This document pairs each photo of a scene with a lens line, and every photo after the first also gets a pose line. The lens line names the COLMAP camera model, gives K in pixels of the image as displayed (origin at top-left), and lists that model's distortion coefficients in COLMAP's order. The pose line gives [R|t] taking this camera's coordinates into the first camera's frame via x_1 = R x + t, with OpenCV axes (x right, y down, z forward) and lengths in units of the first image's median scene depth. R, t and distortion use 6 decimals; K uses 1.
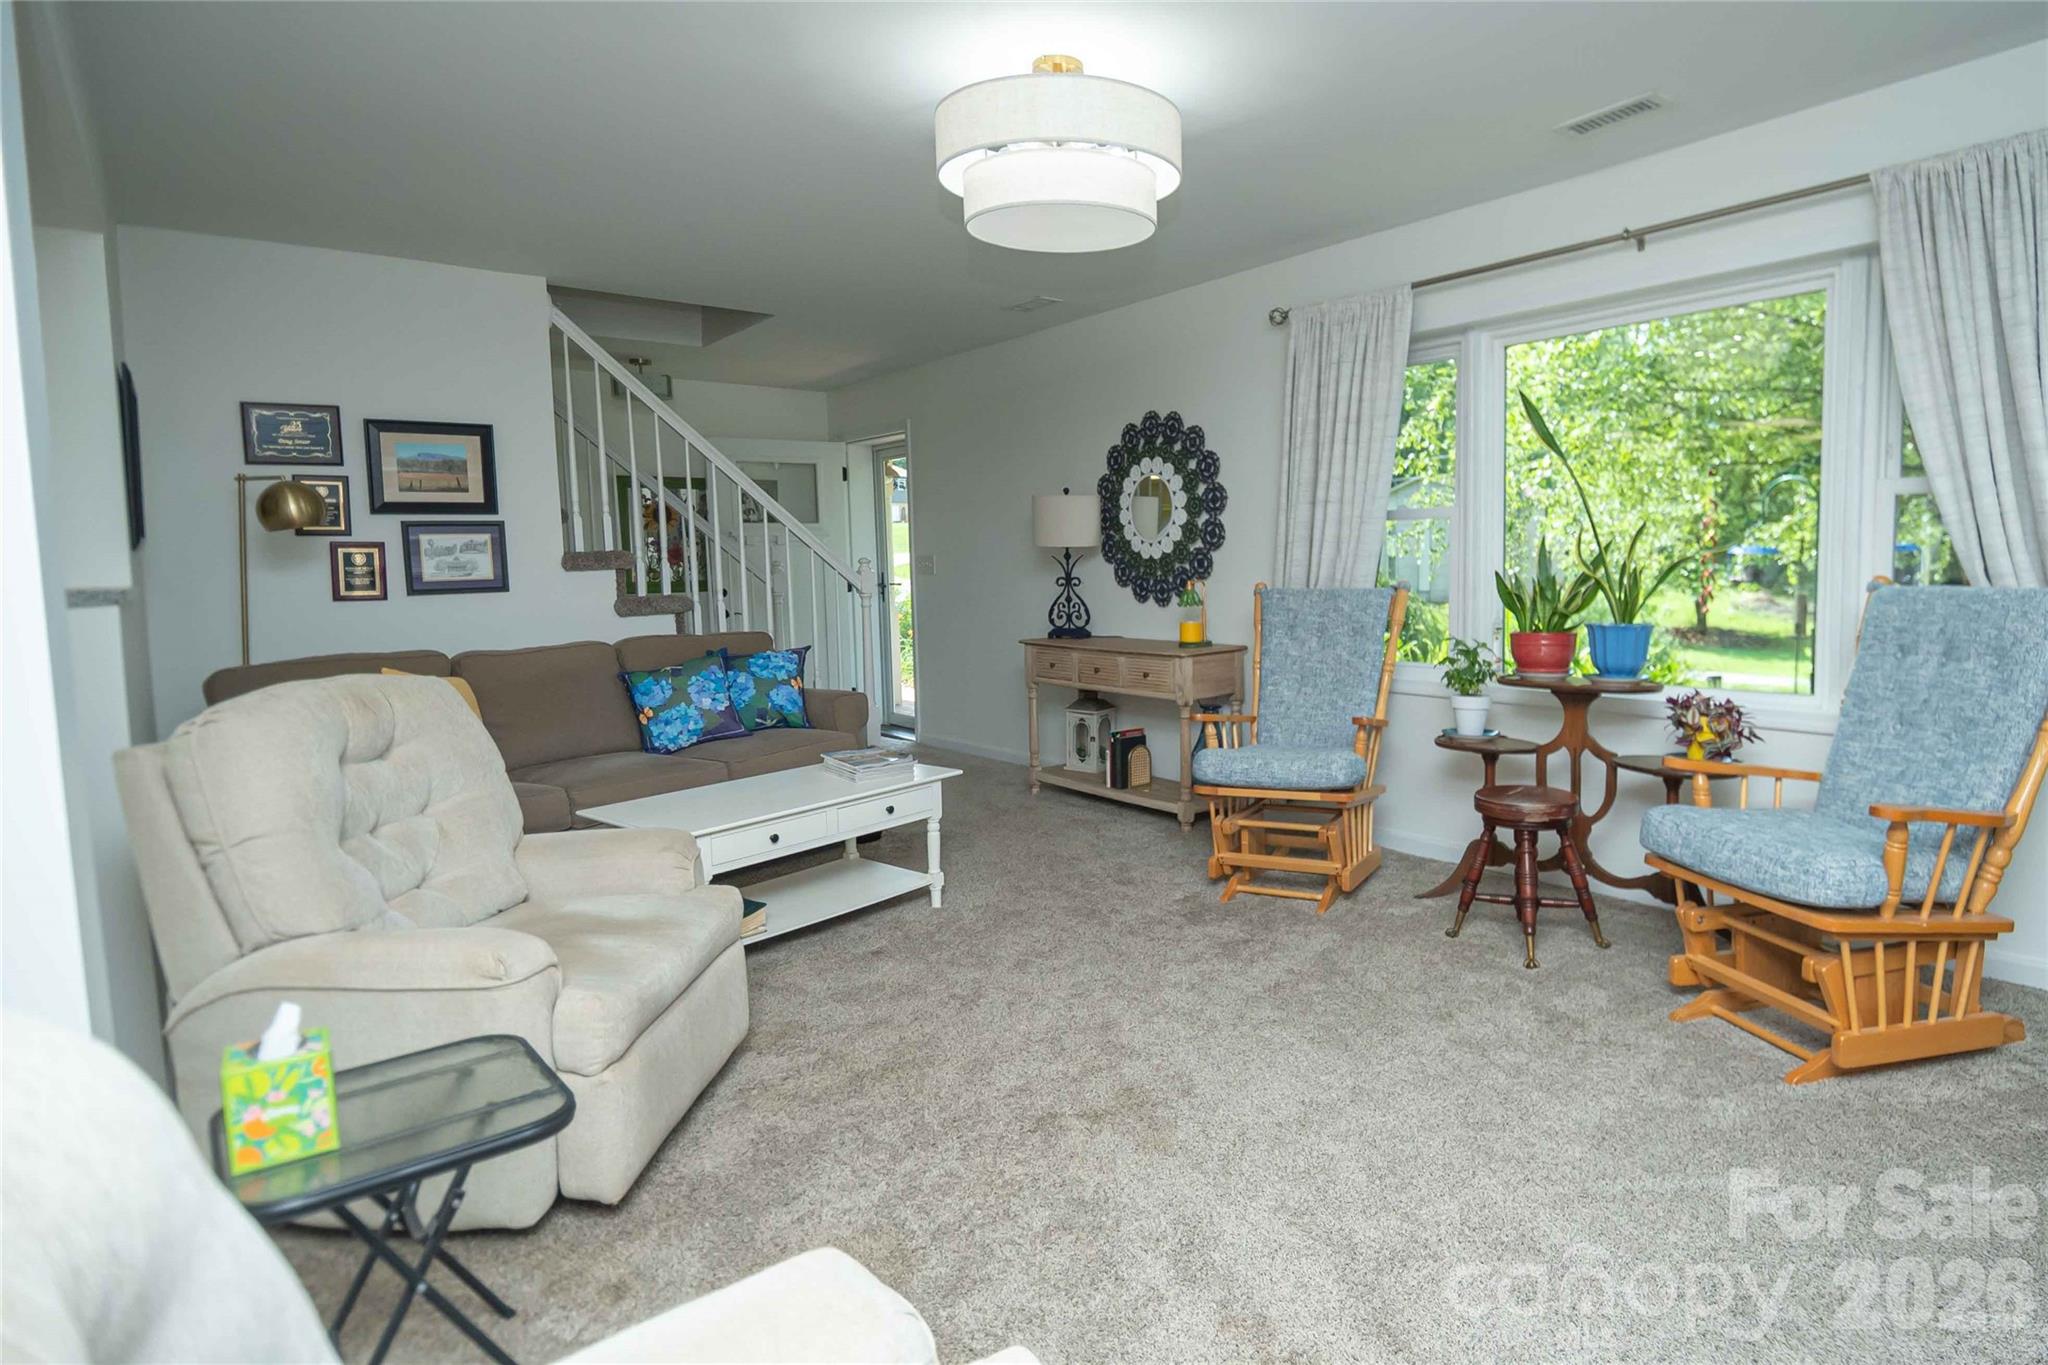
lens RADIAL K [[1093.0, 0, 1136.9], [0, 1093.0, 637.5], [0, 0, 1]] dist [0.025944, -0.030807]
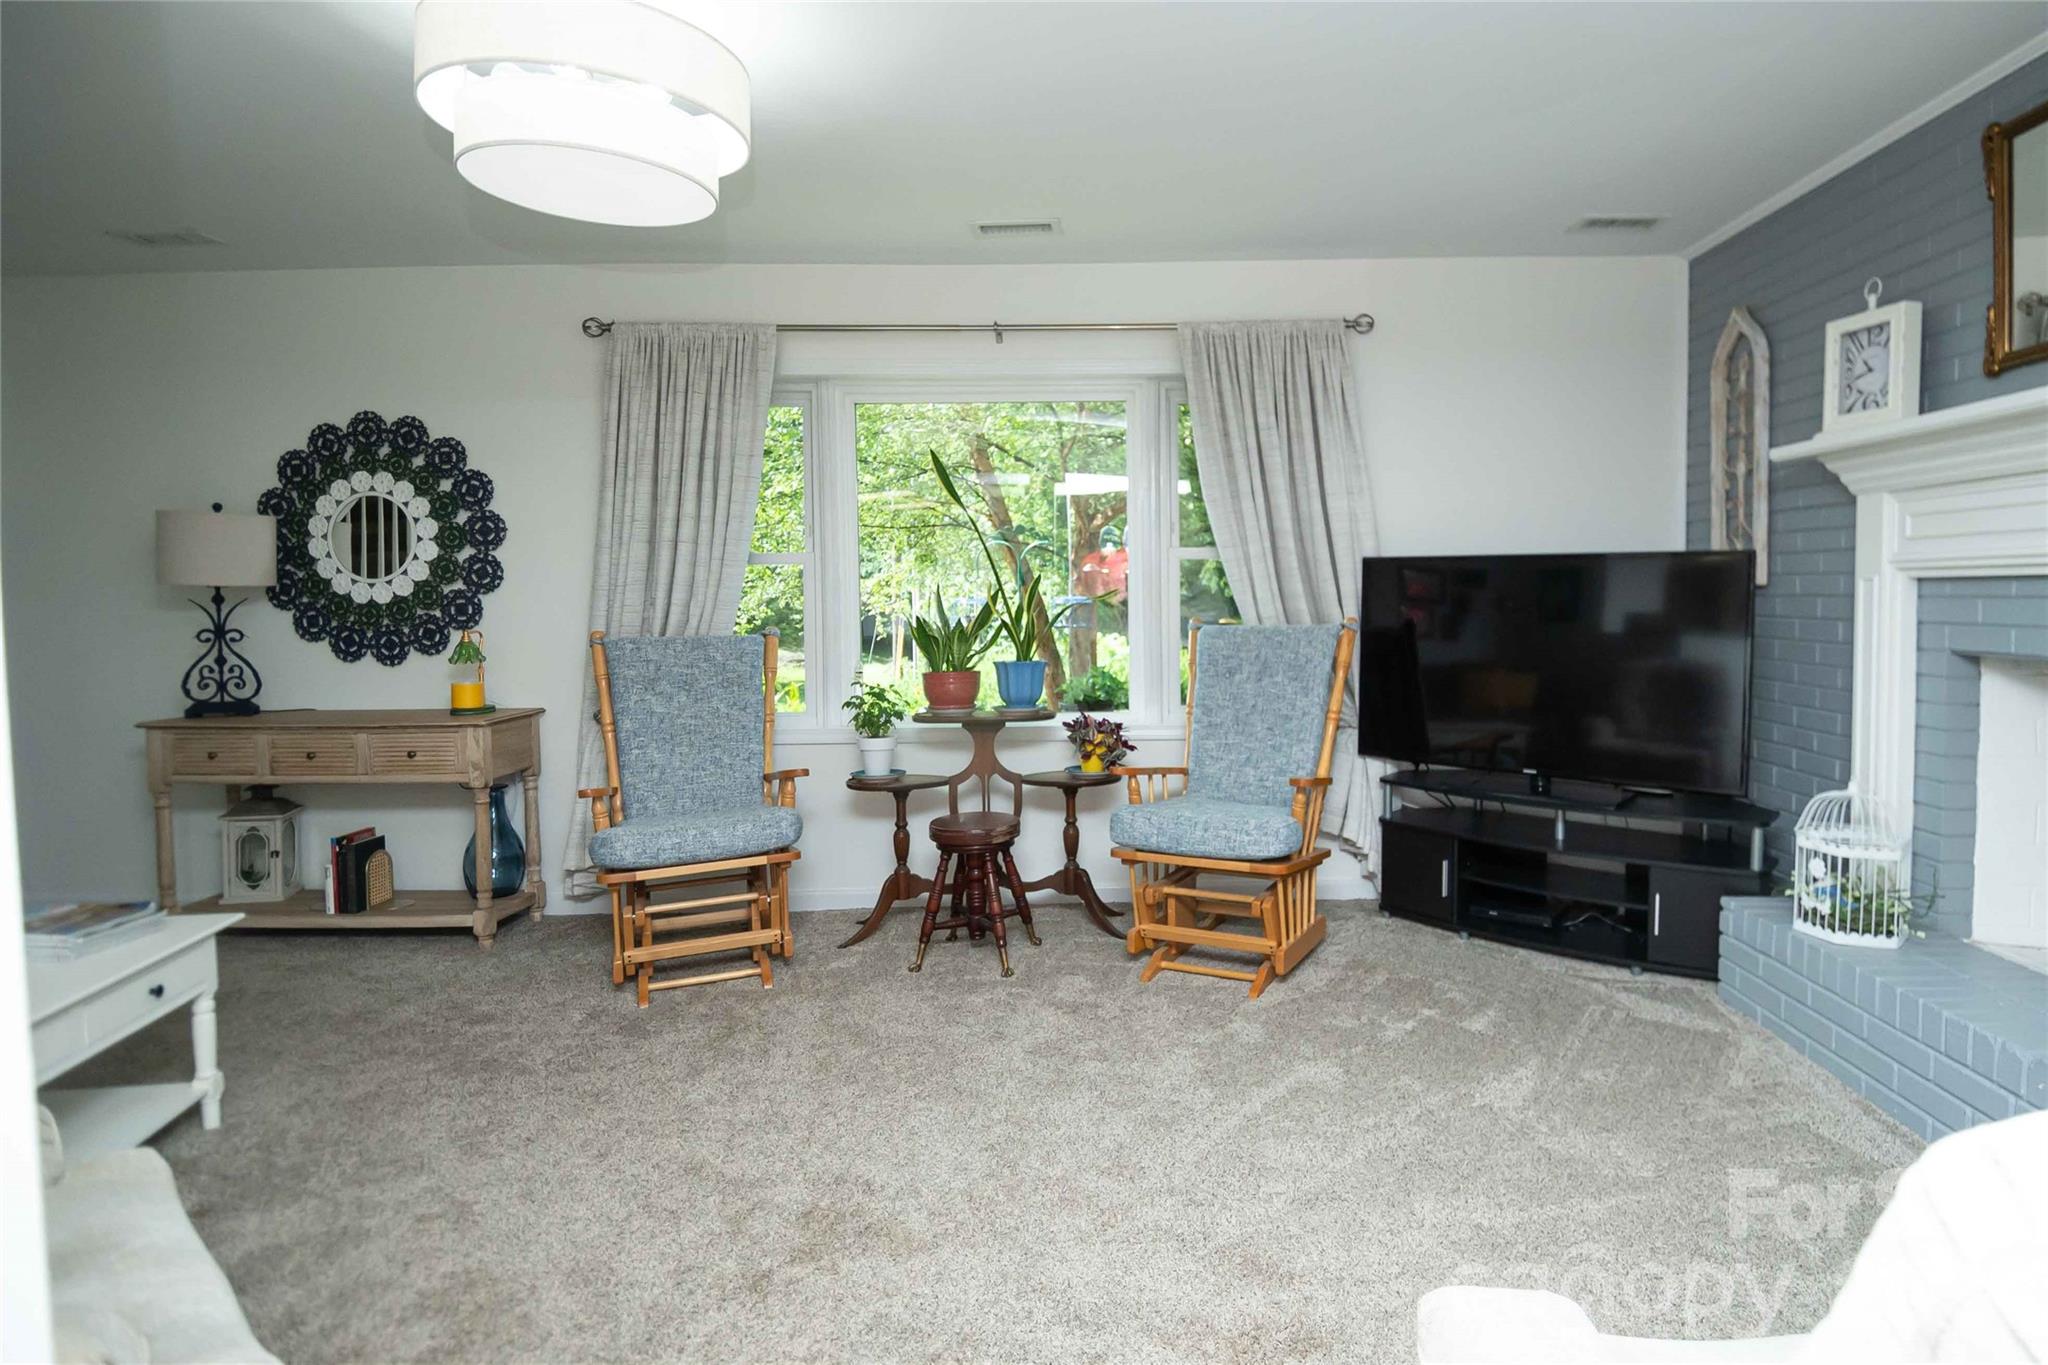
lens RADIAL K [[1093.0, 0, 1136.9], [0, 1093.0, 637.5], [0, 0, 1]] dist [0.025944, -0.030807]
pose [[0.649390, -0.015407, 0.760300, -0.265717], [0.052425, 0.998323, -0.024548, -0.002089], [-0.758646, 0.055800, 0.649109, 0.120376]]
